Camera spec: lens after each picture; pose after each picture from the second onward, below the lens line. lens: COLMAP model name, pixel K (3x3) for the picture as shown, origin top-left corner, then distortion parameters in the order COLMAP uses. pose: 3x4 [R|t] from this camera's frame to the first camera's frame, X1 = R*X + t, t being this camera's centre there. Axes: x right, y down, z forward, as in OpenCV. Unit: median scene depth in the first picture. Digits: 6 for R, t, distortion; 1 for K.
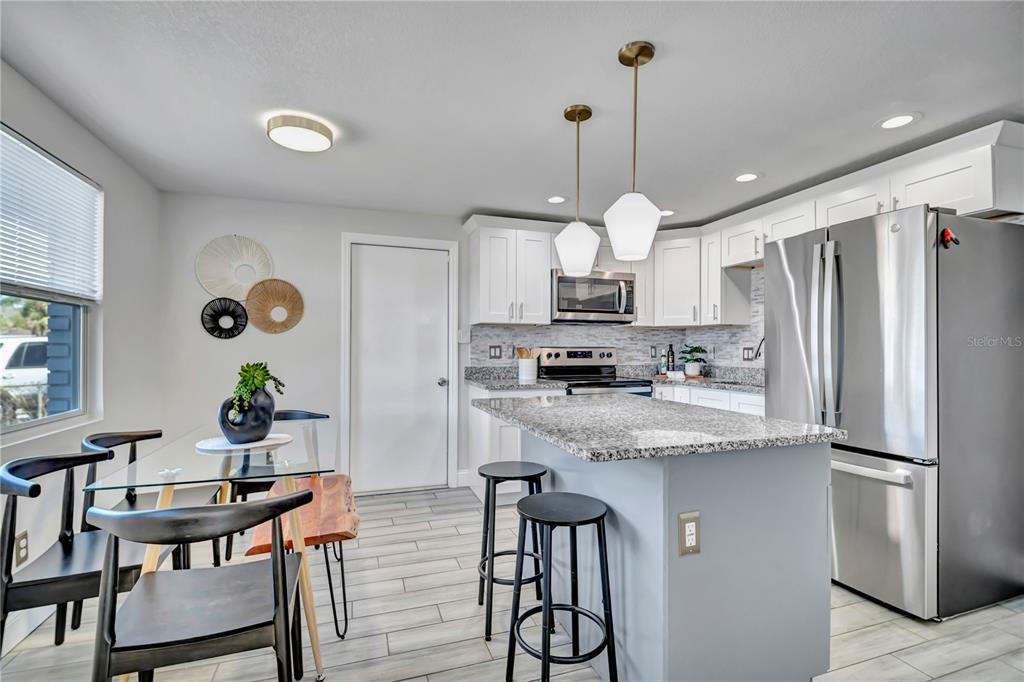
lens RADIAL K [[473.7, 0, 513.8], [0, 473.7, 344.6], [0, 0, 1]] dist [-0.012103, -0.001849]
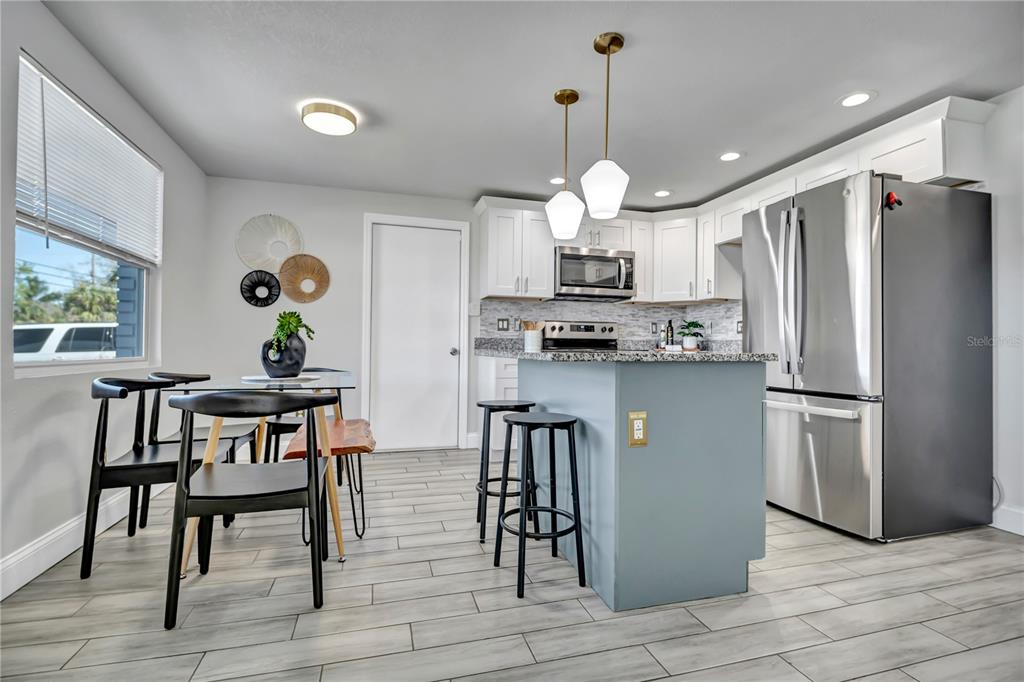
lens RADIAL K [[473.7, 0, 510.9], [0, 473.7, 339.9], [0, 0, 1]] dist [-0.012103, -0.001849]
pose [[0.998821, 0.007126, -0.048025, 0.059713], [-0.007288, 0.999968, -0.003190, 0.105135], [0.048001, 0.003536, 0.998841, -0.151187]]
